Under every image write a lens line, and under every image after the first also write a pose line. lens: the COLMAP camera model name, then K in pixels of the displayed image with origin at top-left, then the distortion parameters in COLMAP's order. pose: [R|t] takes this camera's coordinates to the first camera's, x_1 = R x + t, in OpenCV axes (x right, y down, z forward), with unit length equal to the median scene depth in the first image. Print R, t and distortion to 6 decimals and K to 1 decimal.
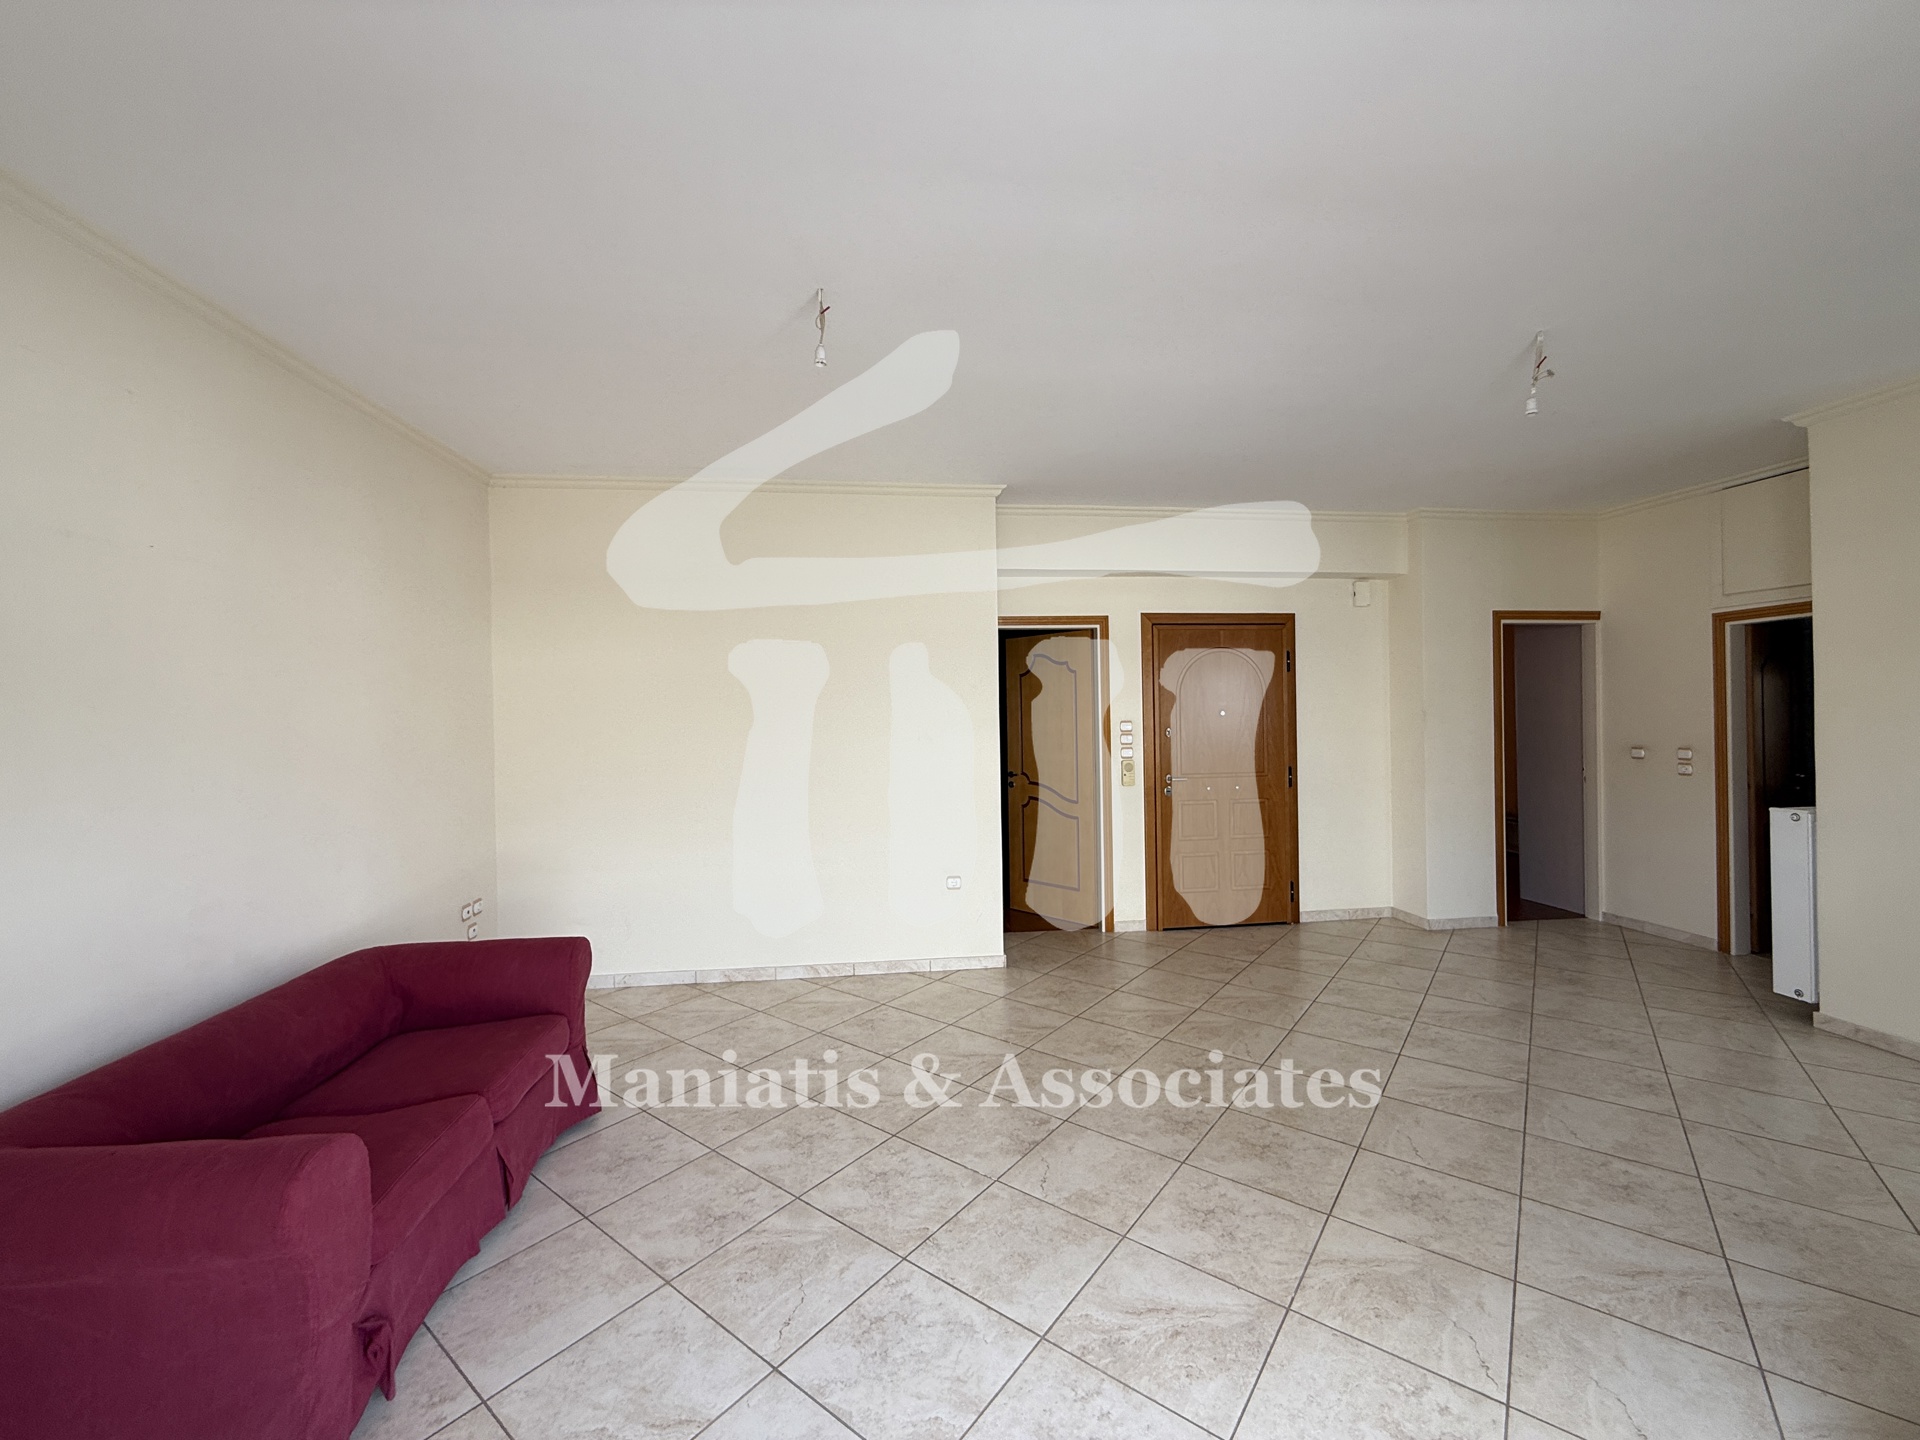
lens RADIAL K [[764.5, 0, 953.3], [0, 764.5, 718.7], [0, 0, 1]] dist [0.000006, 0.000352]
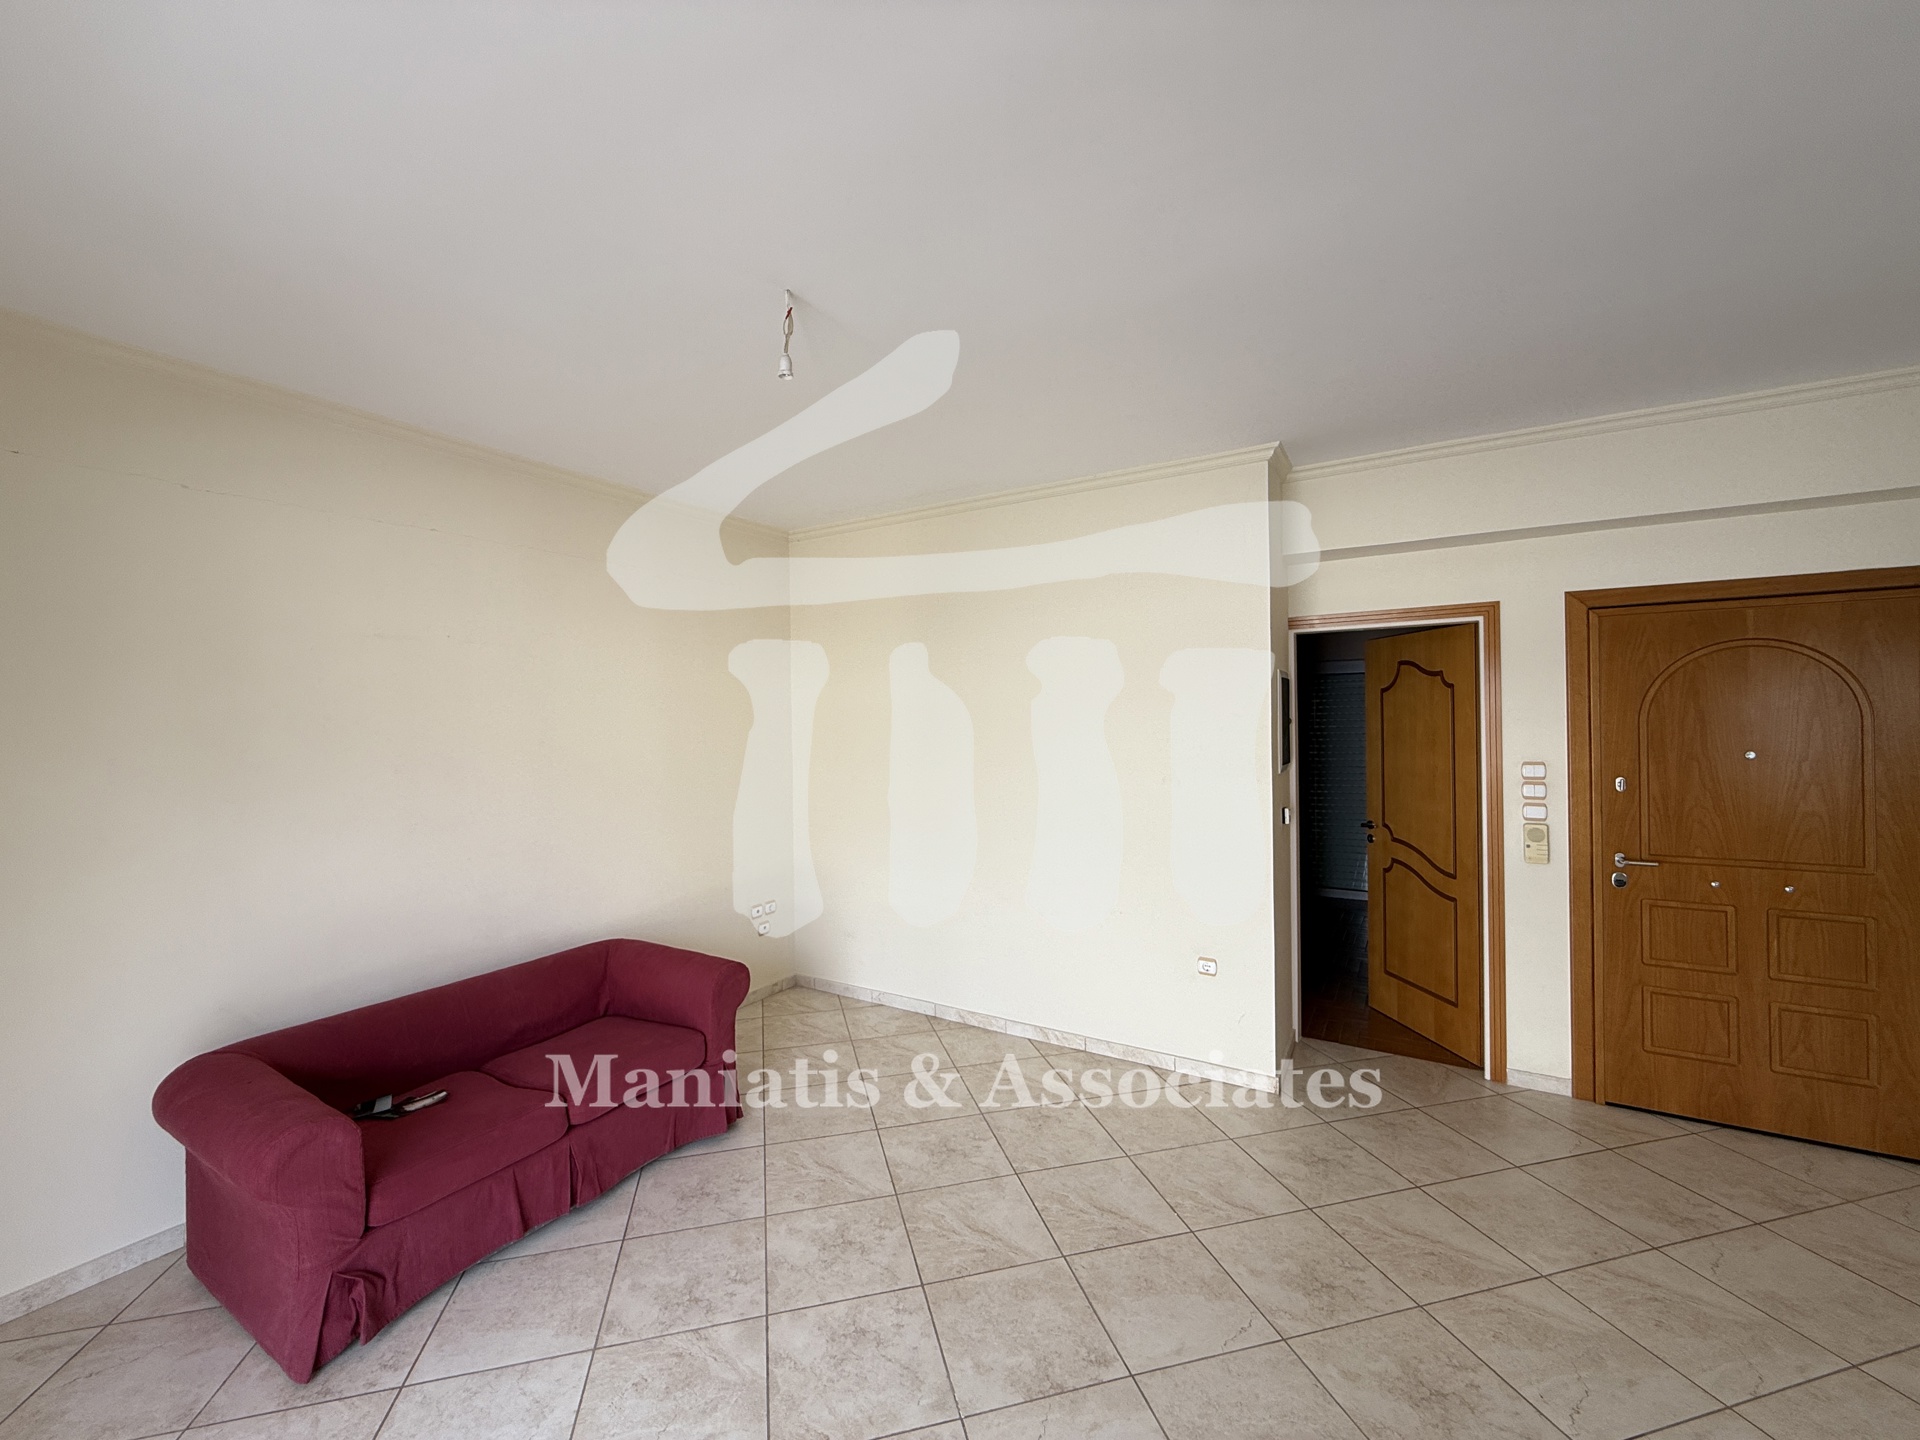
lens RADIAL K [[764.5, 0, 953.4], [0, 764.5, 720.8], [0, 0, 1]] dist [0.000006, 0.000352]
pose [[0.791620, 0.006410, -0.610980, 0.360549], [-0.002466, 0.999970, 0.007295, -0.054738], [0.611008, -0.004268, 0.791613, 0.299171]]
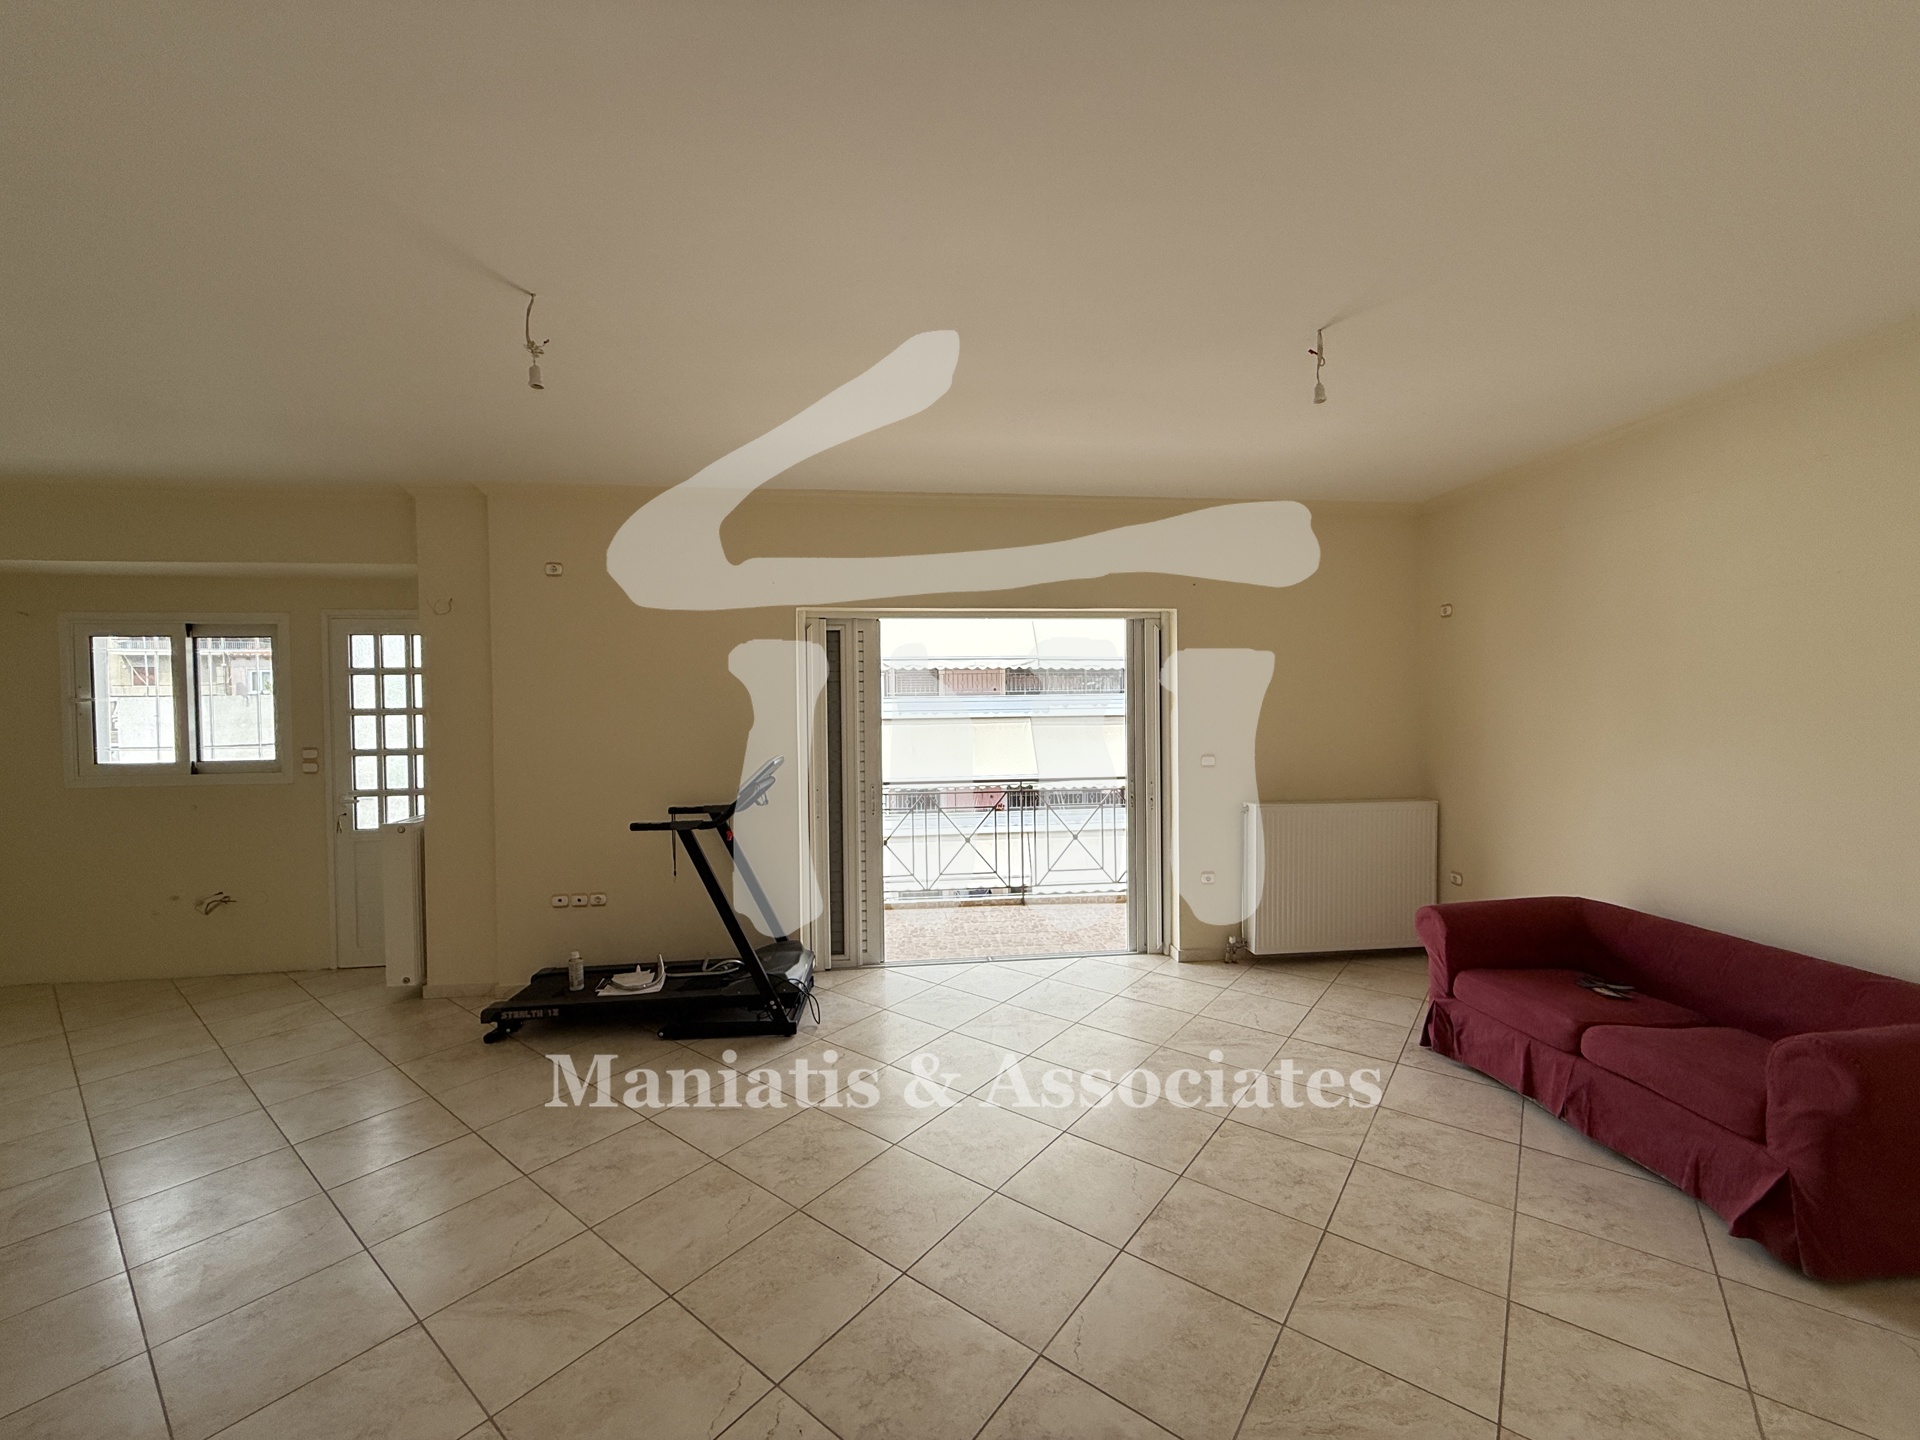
lens RADIAL K [[764.5, 0, 955.8], [0, 764.5, 719.8], [0, 0, 1]] dist [0.000006, 0.000352]
pose [[-0.999645, 0.026508, 0.002826, 0.249469], [0.026551, 0.999513, 0.016366, -0.030011], [-0.002391, 0.016436, -0.999862, 1.469548]]
